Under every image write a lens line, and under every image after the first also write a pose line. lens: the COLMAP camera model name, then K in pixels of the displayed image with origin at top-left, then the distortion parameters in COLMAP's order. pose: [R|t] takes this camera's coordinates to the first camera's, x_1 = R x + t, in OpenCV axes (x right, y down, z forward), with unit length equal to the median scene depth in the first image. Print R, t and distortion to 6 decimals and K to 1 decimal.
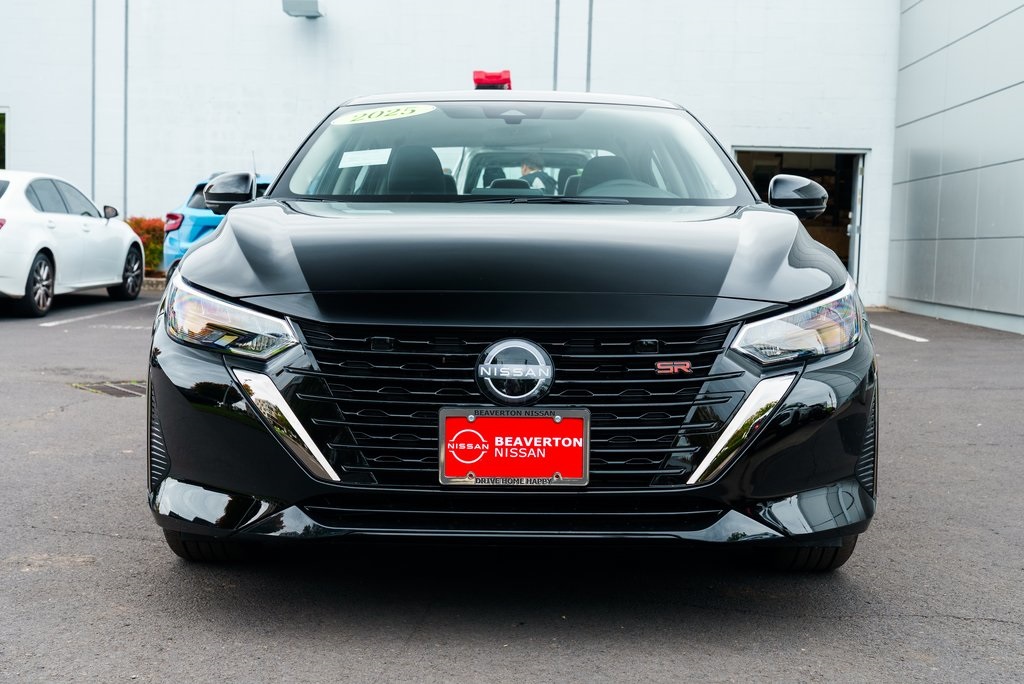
lens RADIAL K [[1346.6, 0, 513.3], [0, 1346.6, 343.9], [0, 0, 1]] dist [0.027698, 0.000000]
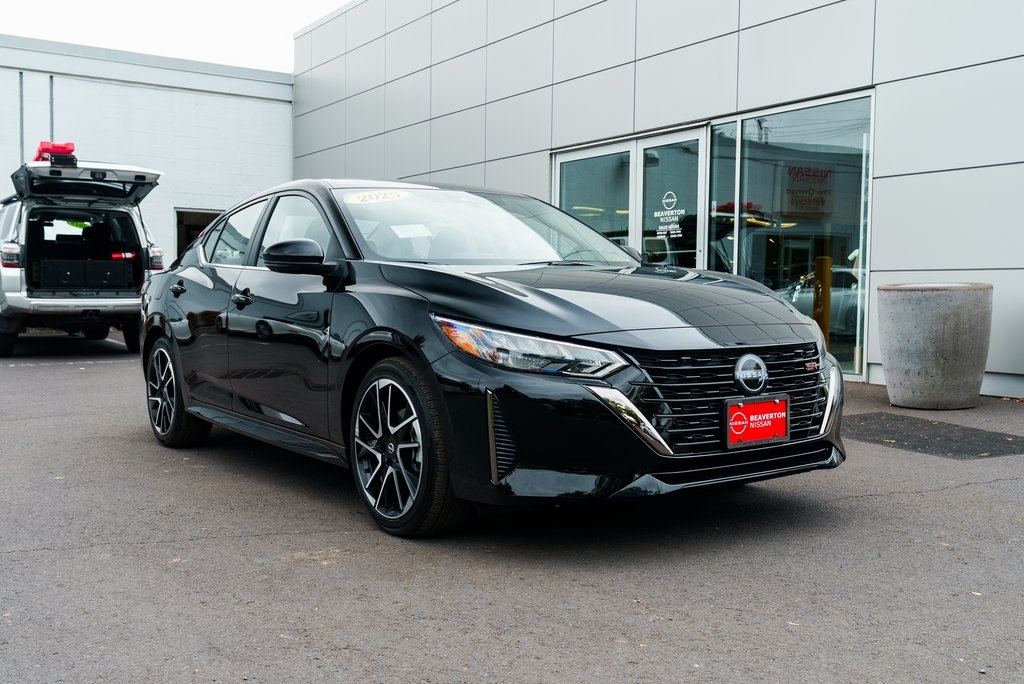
lens RADIAL K [[999.5, 0, 514.5], [0, 999.5, 339.6], [0, 0, 1]] dist [0.004723, 0.000000]
pose [[0.816467, -0.042681, 0.575812, -0.917793], [0.050440, 0.998724, 0.002508, -0.038351], [-0.575184, 0.026996, 0.817578, 0.182878]]
